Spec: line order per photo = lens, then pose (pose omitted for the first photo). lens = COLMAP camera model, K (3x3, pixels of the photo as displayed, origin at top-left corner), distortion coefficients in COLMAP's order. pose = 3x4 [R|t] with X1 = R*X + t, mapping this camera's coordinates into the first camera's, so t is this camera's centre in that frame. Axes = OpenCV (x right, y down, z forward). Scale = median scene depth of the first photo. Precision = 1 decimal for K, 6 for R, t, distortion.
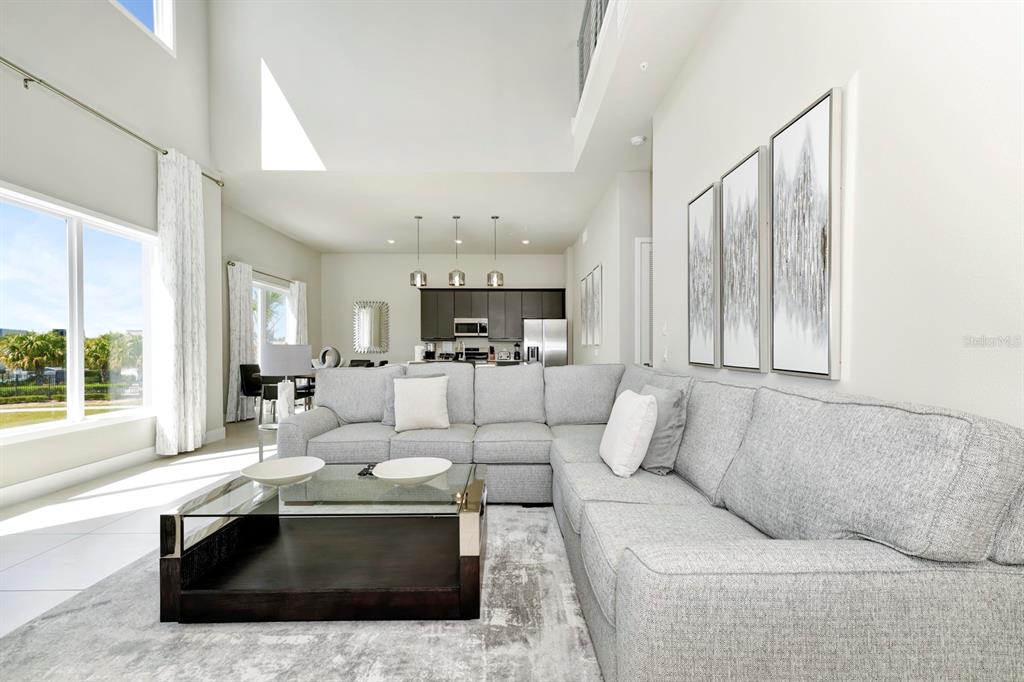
lens RADIAL K [[416.7, 0, 505.4], [0, 416.7, 346.0], [0, 0, 1]] dist [0.002785, 0.000884]
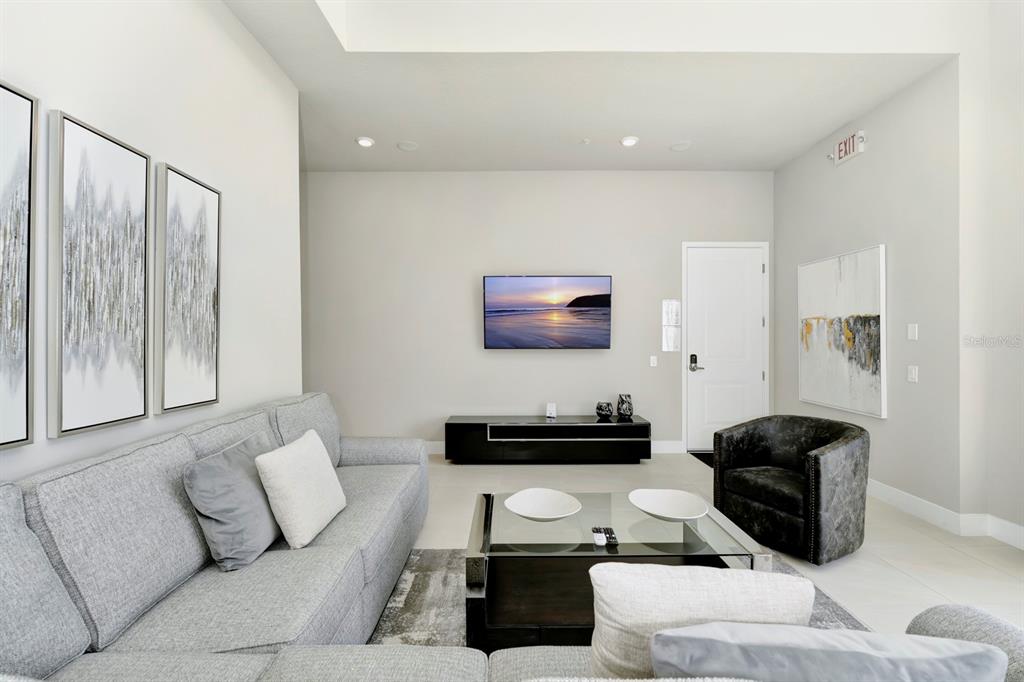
lens RADIAL K [[416.7, 0, 507.6], [0, 416.7, 342.4], [0, 0, 1]] dist [0.002785, 0.000884]
pose [[-0.999961, 0.006665, -0.005778, -0.038052], [0.006641, 0.999970, 0.004103, -0.027580], [0.005805, 0.004064, -0.999975, 0.567863]]
